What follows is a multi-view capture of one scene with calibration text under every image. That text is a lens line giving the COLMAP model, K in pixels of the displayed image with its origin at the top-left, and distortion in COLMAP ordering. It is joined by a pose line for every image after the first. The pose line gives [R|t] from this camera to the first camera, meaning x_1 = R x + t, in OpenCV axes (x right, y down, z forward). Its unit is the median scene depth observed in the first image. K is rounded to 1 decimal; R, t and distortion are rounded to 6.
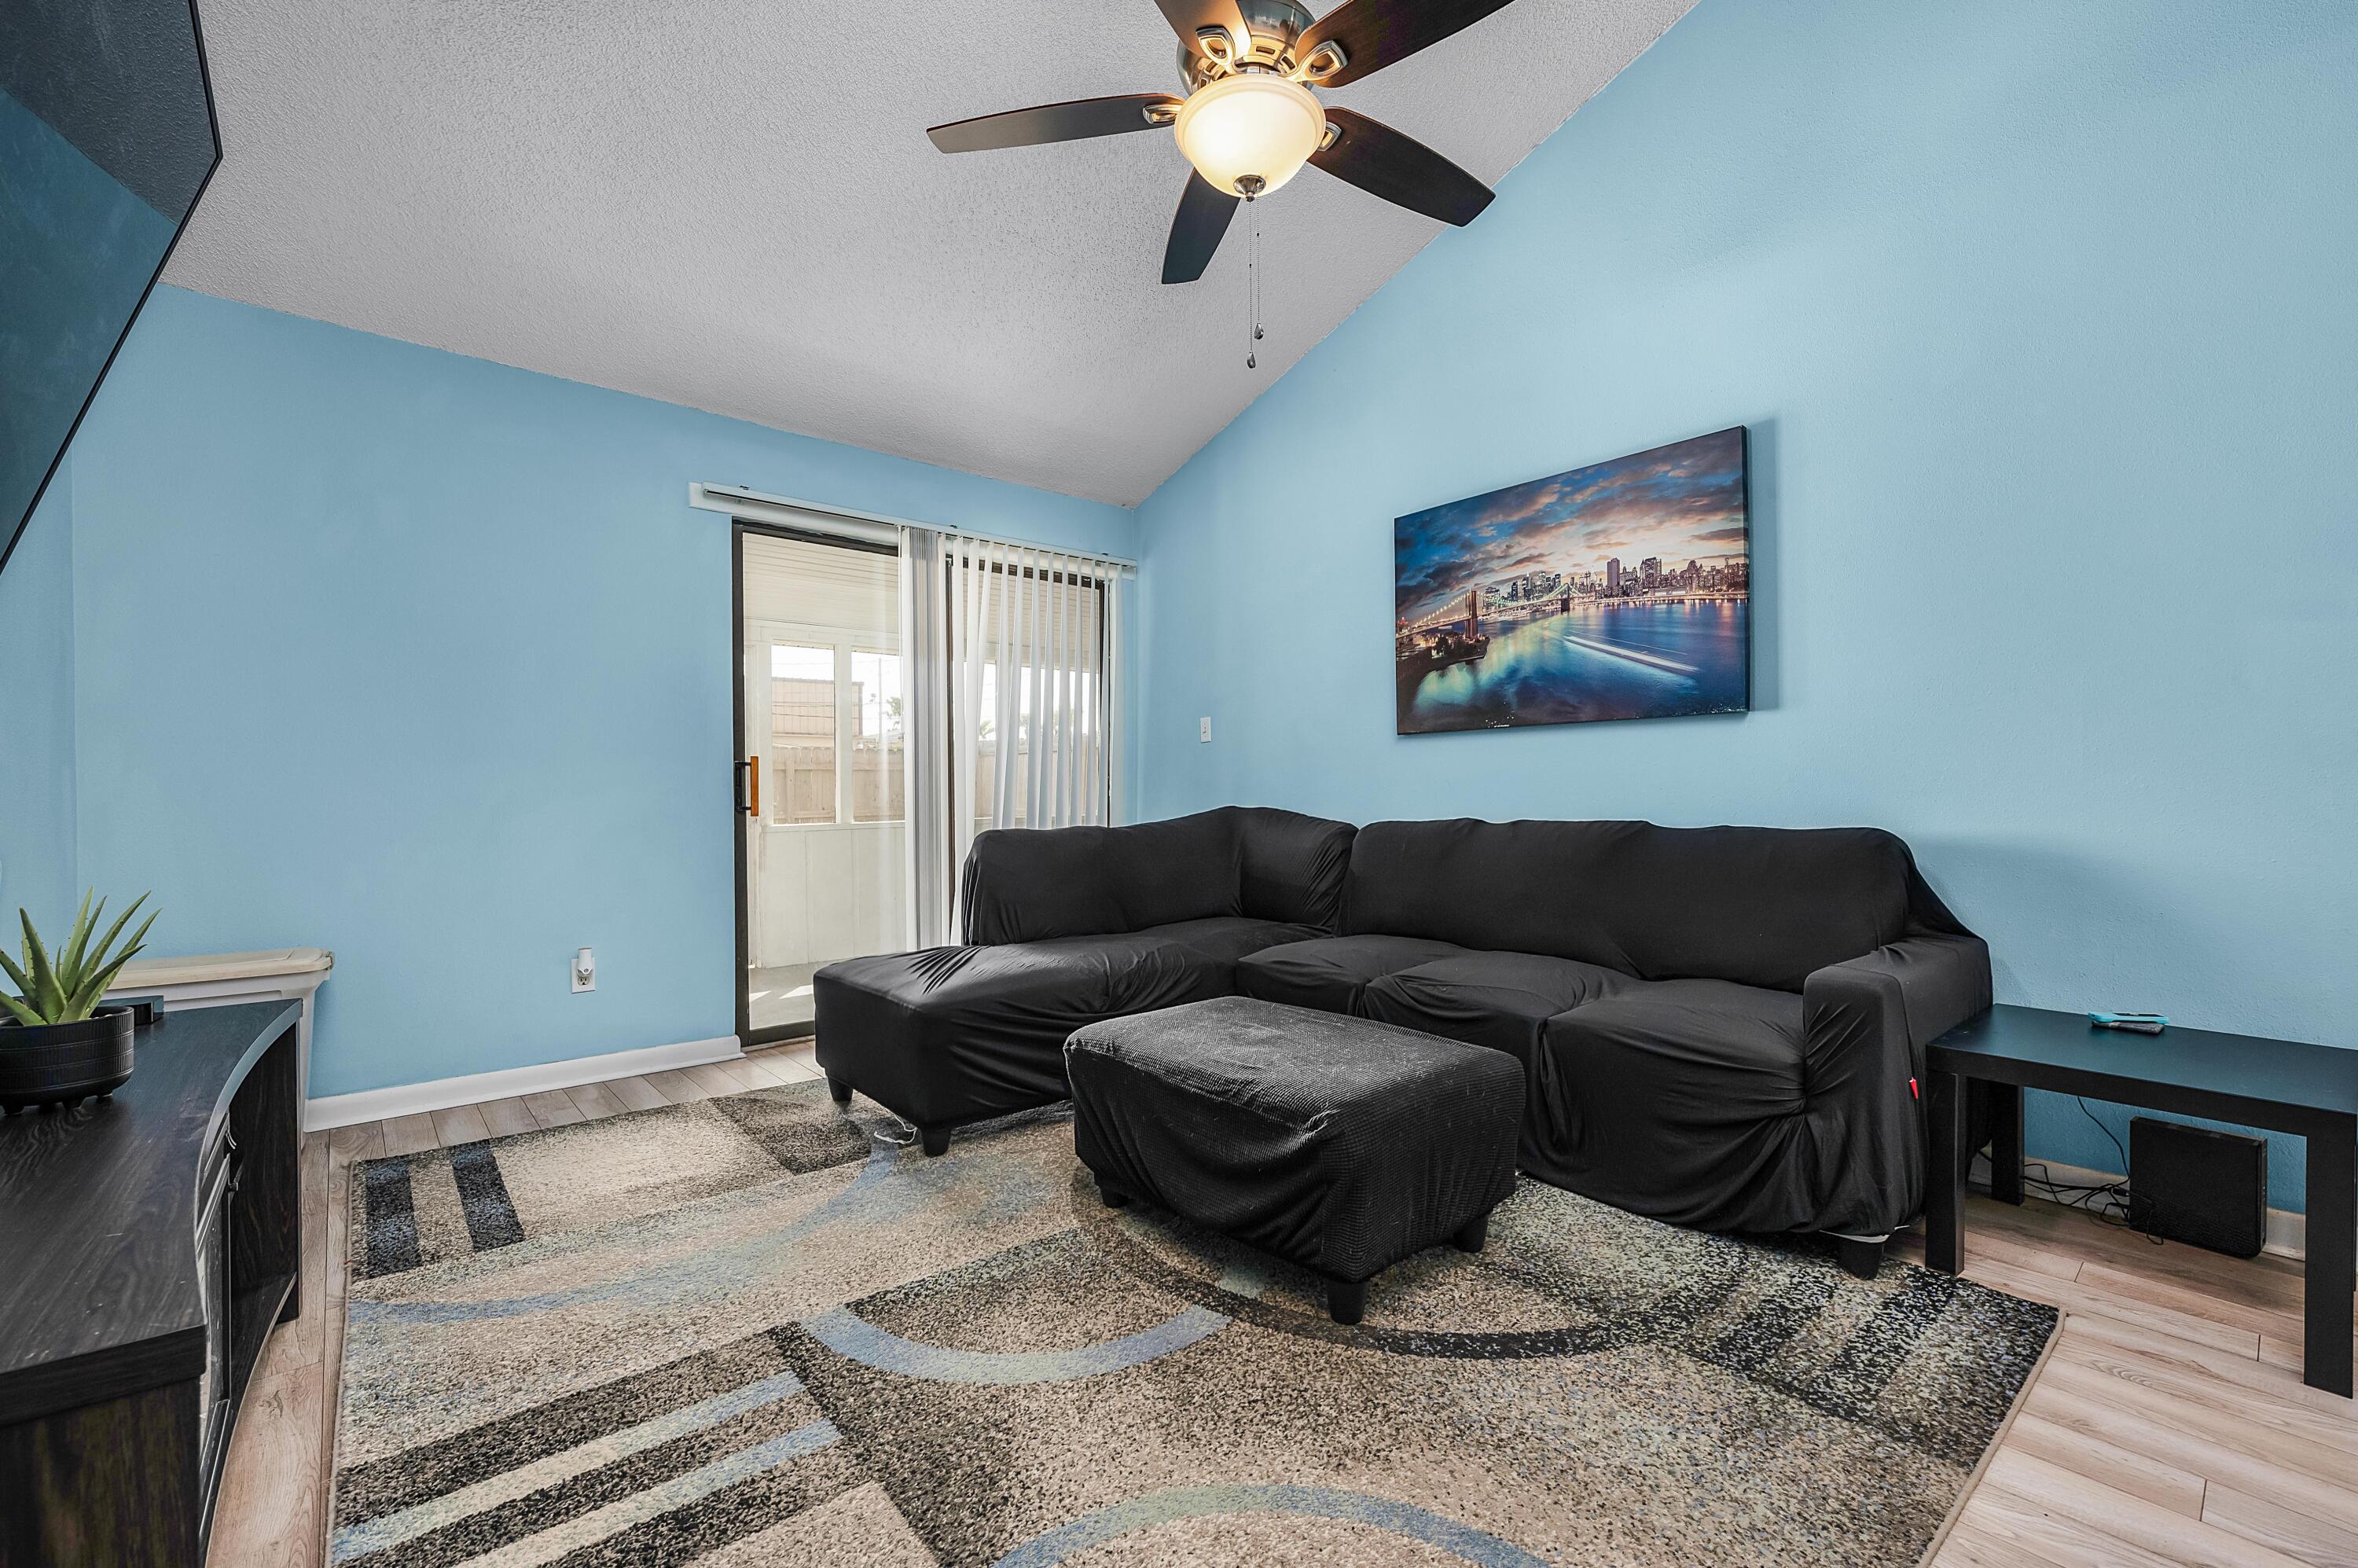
lens RADIAL K [[978.1, 0, 1180.9], [0, 978.1, 791.0], [0, 0, 1]] dist [-0.004093, -0.000301]
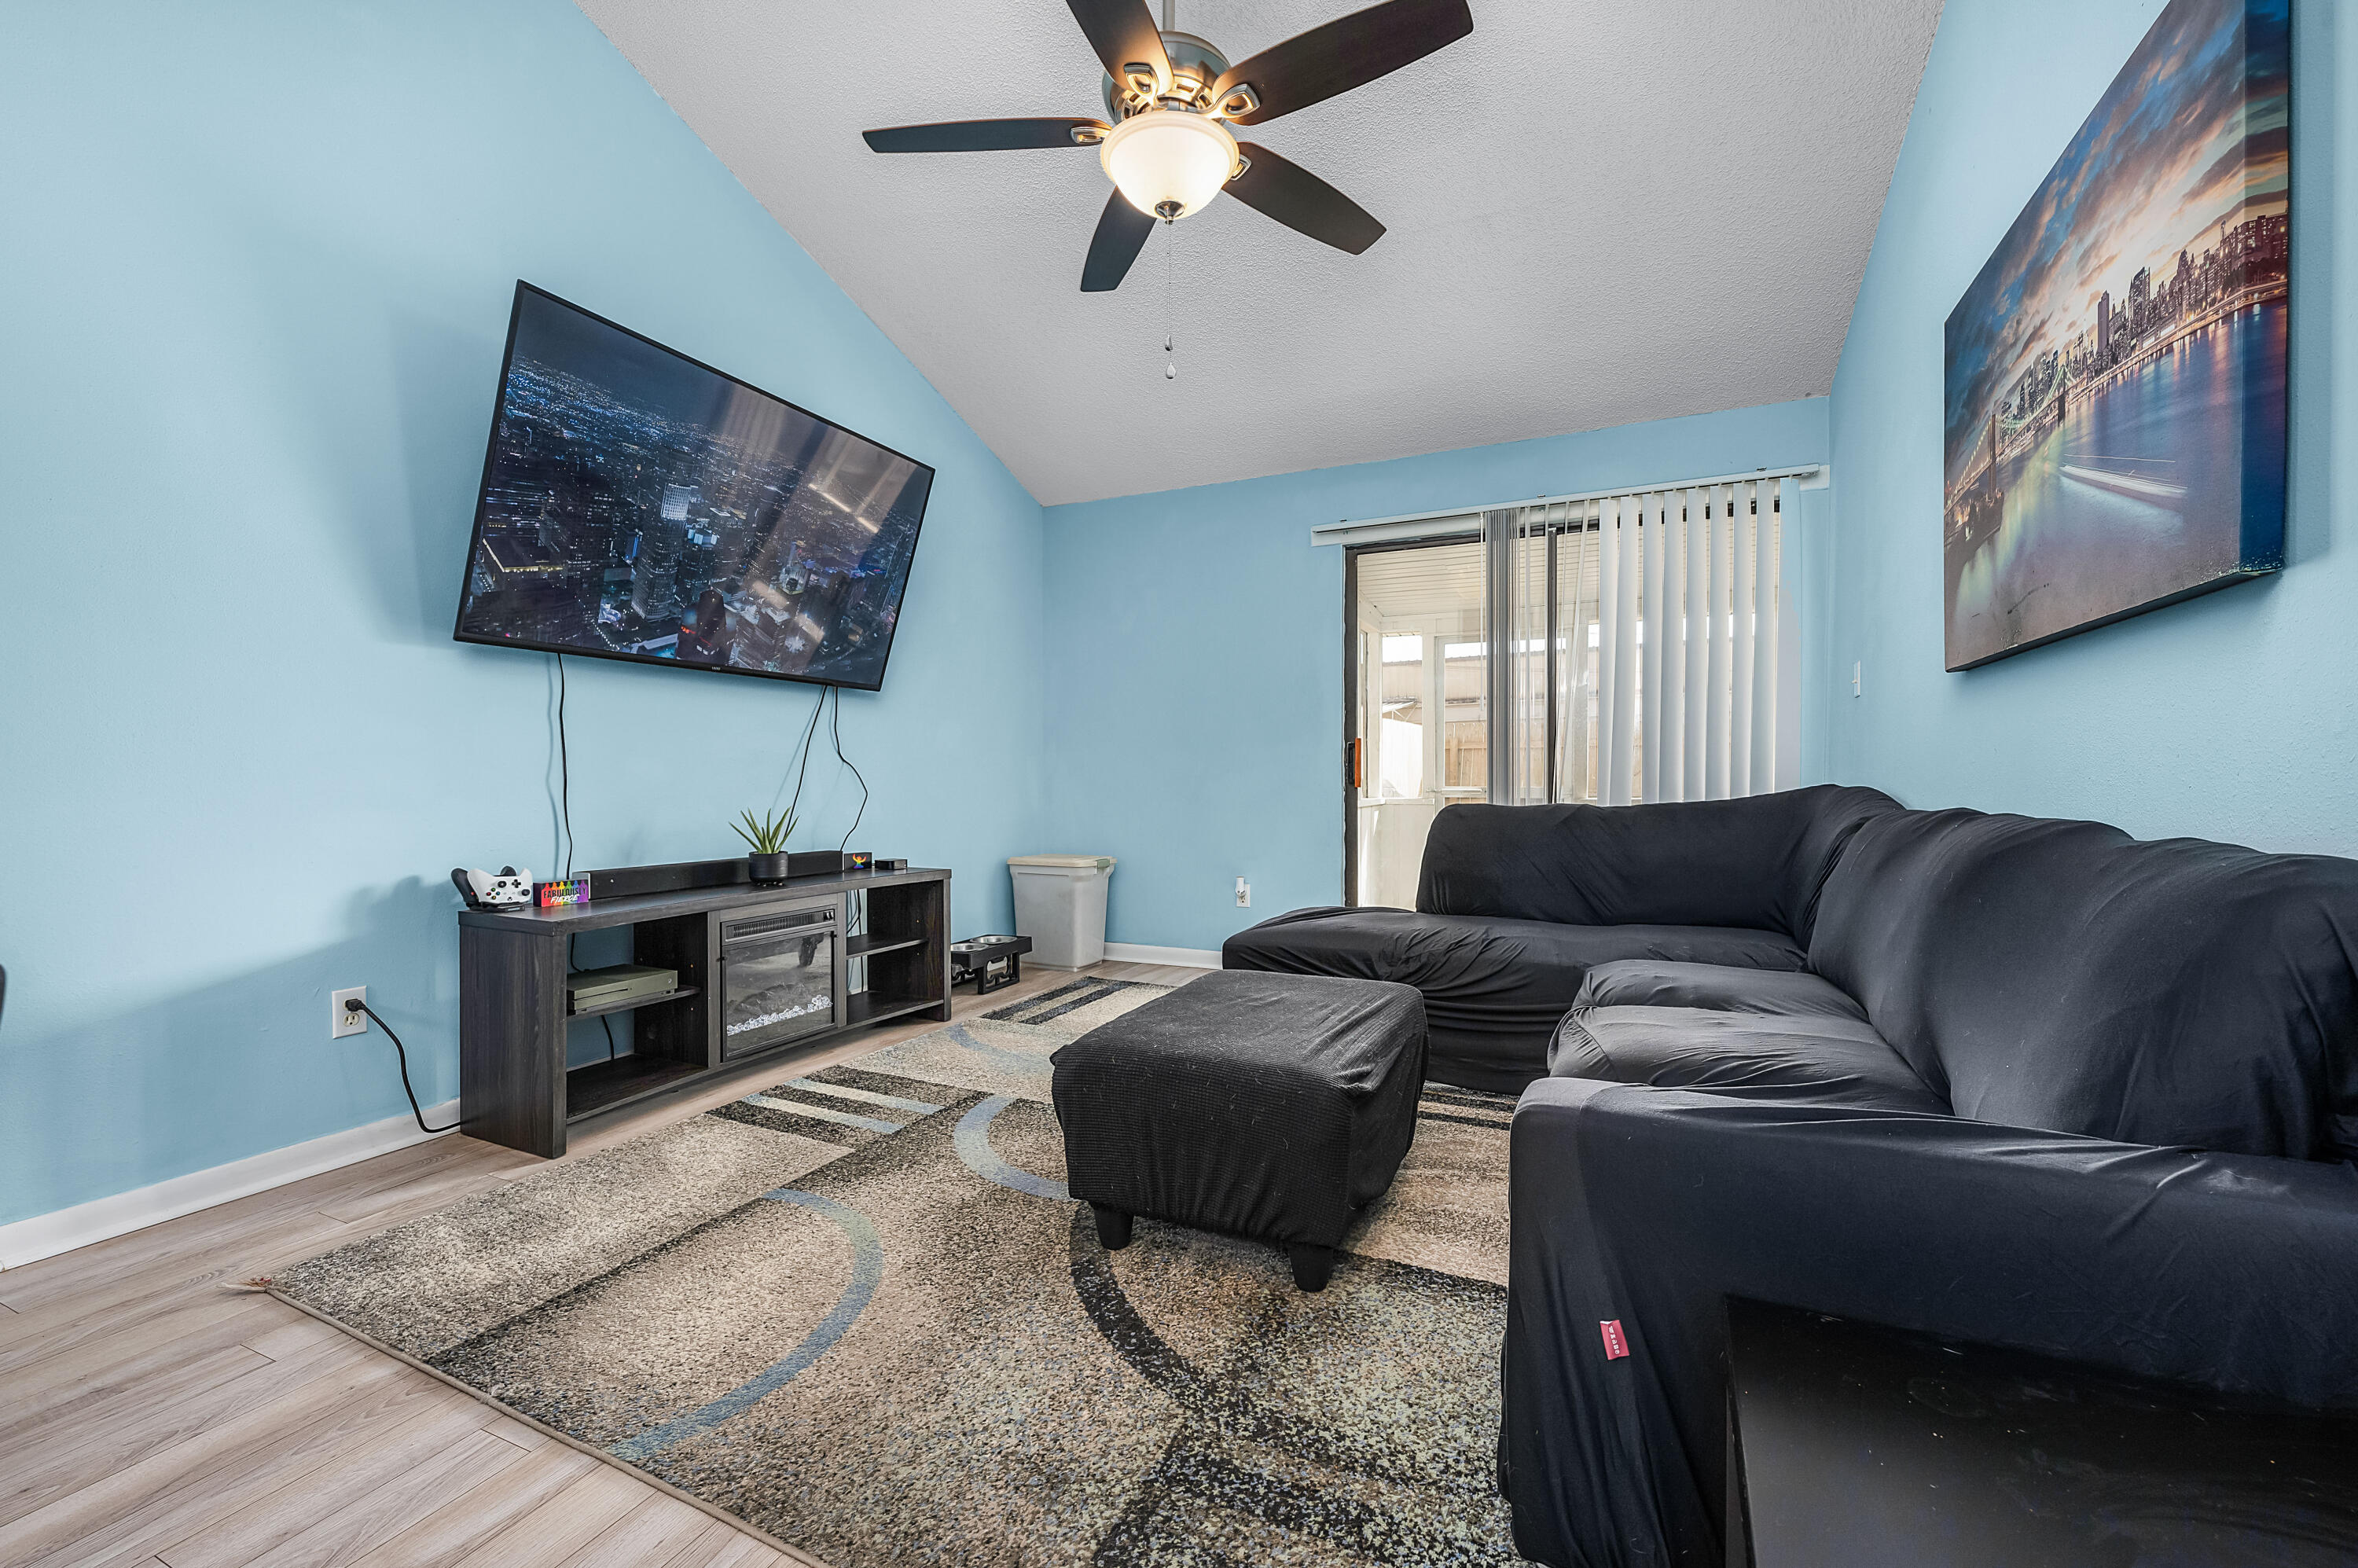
lens RADIAL K [[950.4, 0, 1168.2], [0, 950.4, 792.0], [0, 0, 1]] dist [-0.011241, 0.000064]
pose [[0.411818, 0.019258, -0.911063, 0.939220], [0.008475, 0.999653, 0.024961, -0.000369], [0.911227, -0.018000, 0.411512, 0.500236]]
